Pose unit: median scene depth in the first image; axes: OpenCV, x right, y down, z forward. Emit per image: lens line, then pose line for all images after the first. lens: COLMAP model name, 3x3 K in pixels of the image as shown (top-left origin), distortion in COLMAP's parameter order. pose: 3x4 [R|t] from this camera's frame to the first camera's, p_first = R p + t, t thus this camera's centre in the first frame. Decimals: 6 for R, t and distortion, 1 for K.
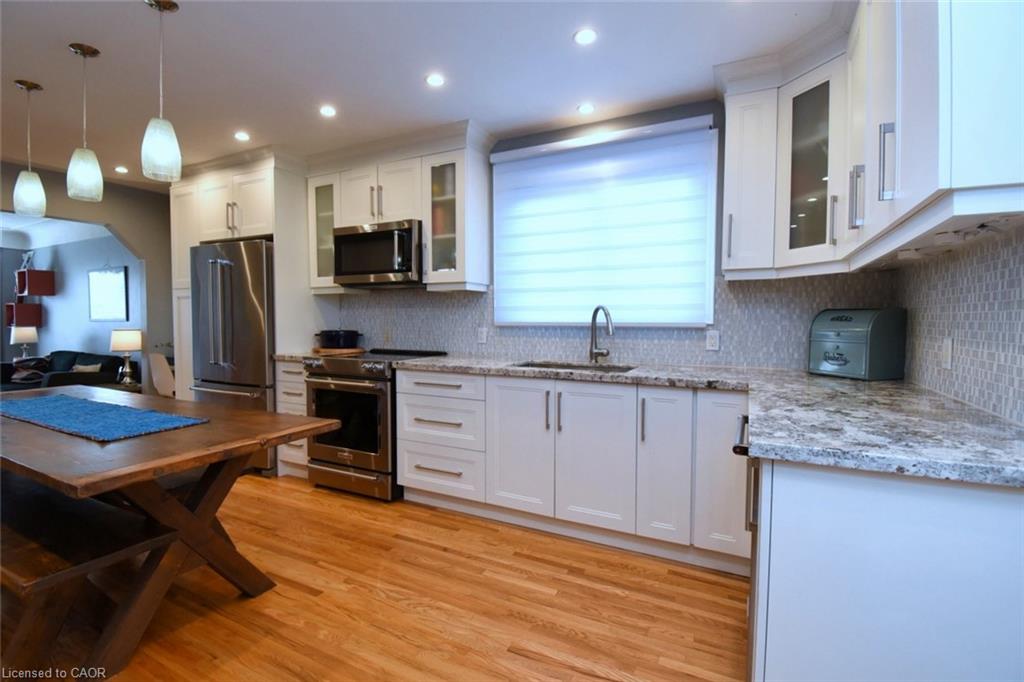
lens RADIAL K [[452.7, 0, 520.2], [0, 452.7, 348.7], [0, 0, 1]] dist [0.008476, -0.018305]
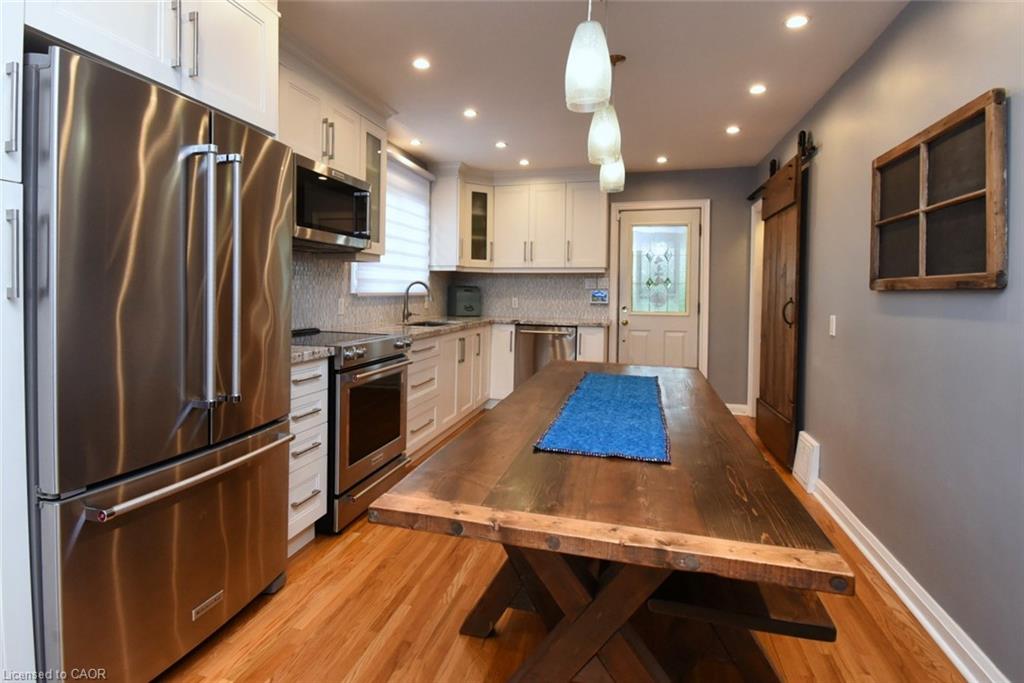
lens RADIAL K [[525.0, 0, 490.4], [0, 525.0, 300.0], [0, 0, 1]] dist [0.009832, -0.016386]
pose [[-0.175950, -0.029004, 0.983972, -1.299494], [0.037703, 0.998634, 0.036178, -0.074424], [-0.983677, 0.043464, -0.174616, 0.918581]]
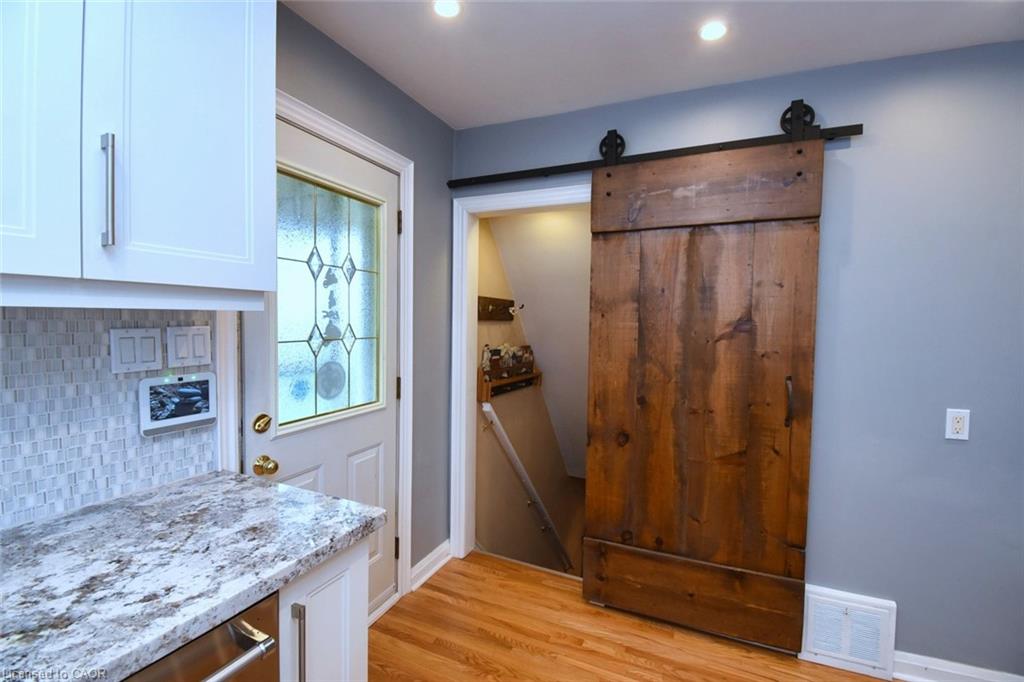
lens RADIAL K [[452.7, 0, 509.1], [0, 452.7, 340.3], [0, 0, 1]] dist [0.008476, -0.018305]
pose [[-0.999420, -0.015677, -0.030244, 0.068364], [-0.018501, 0.995259, 0.095484, -0.101890], [0.028603, 0.095988, -0.994971, 0.659128]]
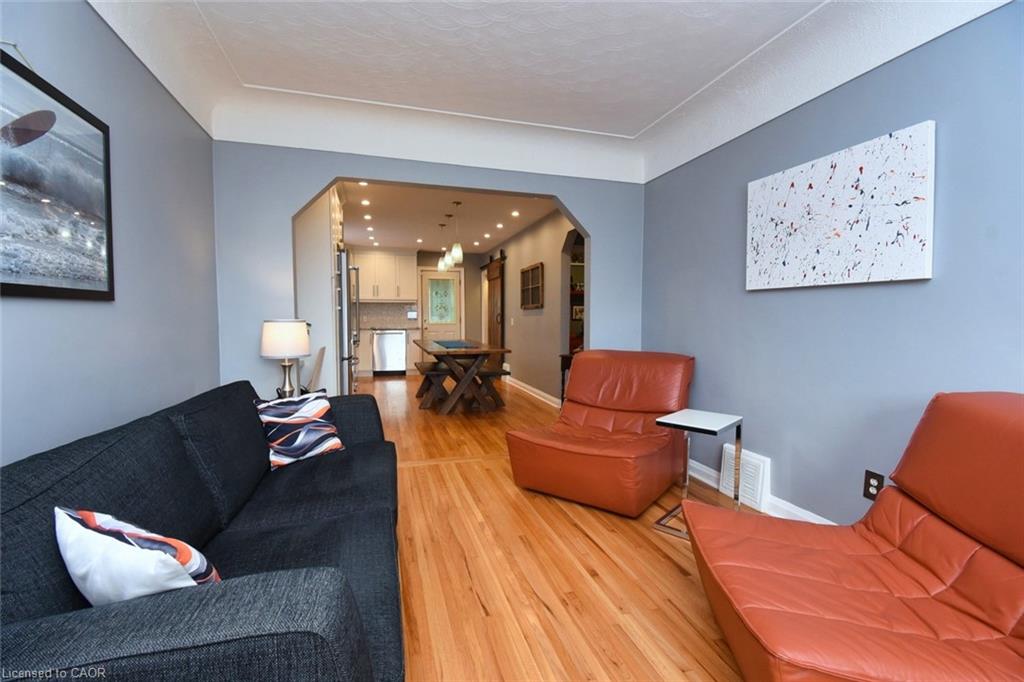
lens RADIAL K [[452.7, 0, 509.3], [0, 452.7, 342.9], [0, 0, 1]] dist [0.008476, -0.018305]
pose [[-0.667846, -0.050940, 0.742554, -2.225413], [0.032229, 0.994740, 0.097227, -0.091644], [-0.743601, 0.088864, -0.662692, 1.733669]]
